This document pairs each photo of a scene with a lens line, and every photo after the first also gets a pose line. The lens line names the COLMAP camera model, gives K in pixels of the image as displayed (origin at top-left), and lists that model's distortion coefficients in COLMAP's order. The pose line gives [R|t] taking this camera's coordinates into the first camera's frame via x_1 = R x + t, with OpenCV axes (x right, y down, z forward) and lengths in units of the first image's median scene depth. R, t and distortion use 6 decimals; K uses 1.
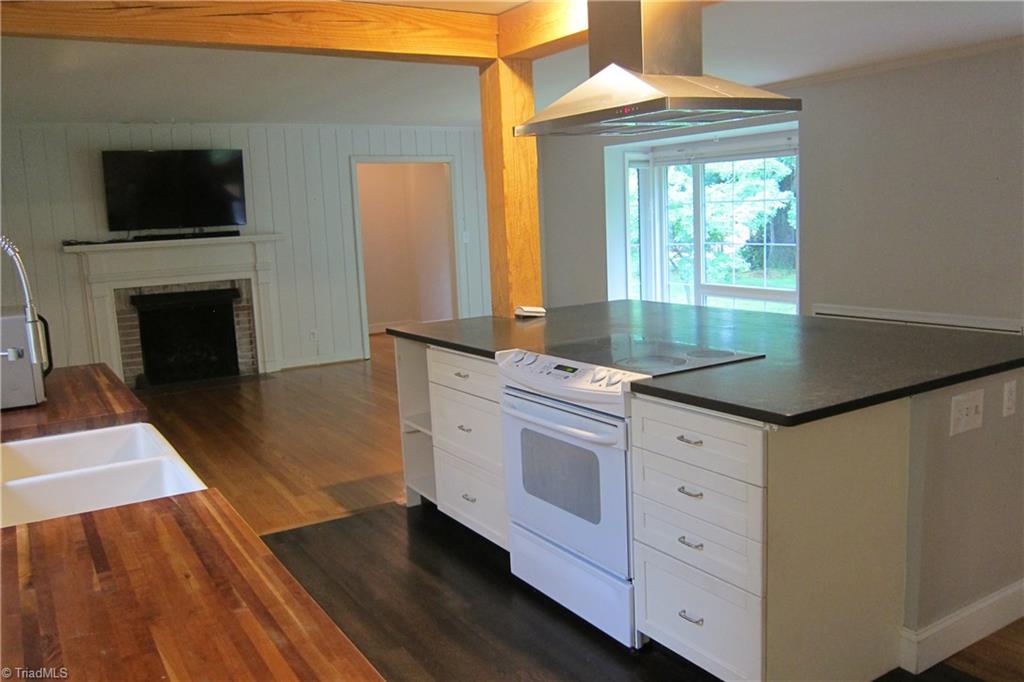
lens RADIAL K [[868.5, 0, 512.0], [0, 868.5, 341.0], [0, 0, 1]] dist [-0.012773, -0.002784]
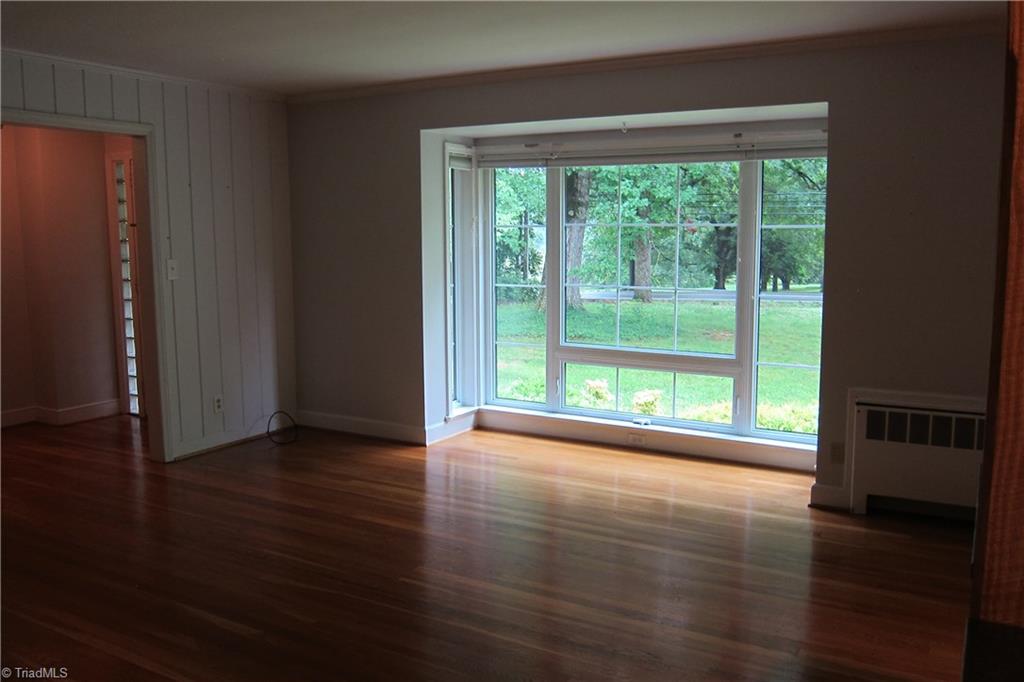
lens RADIAL K [[868.5, 0, 512.0], [0, 868.5, 341.0], [0, 0, 1]] dist [-0.012773, -0.002784]
pose [[0.875887, -0.023084, 0.481964, -0.141019], [0.036791, 0.999142, -0.019007, -0.058171], [-0.481112, 0.034380, 0.875985, 0.430683]]
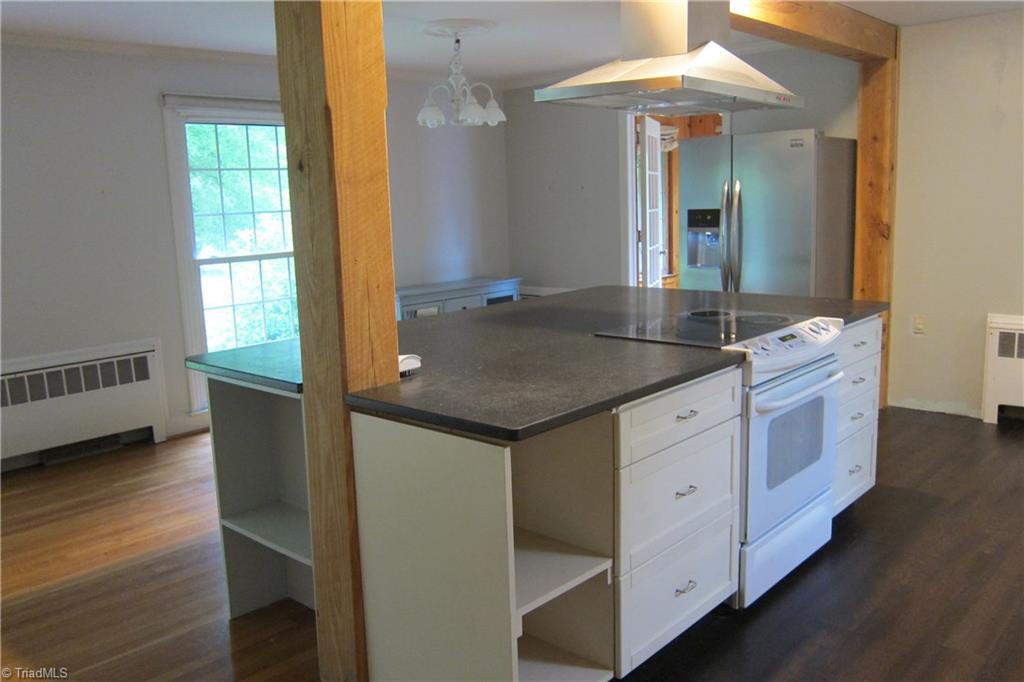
lens RADIAL K [[868.5, 0, 512.0], [0, 868.5, 341.0], [0, 0, 1]] dist [-0.012773, -0.002784]
pose [[-0.286970, -0.113264, 0.951220, -0.333928], [0.179981, 0.968927, 0.169670, -0.080187], [-0.940880, 0.219892, -0.257667, 0.641447]]
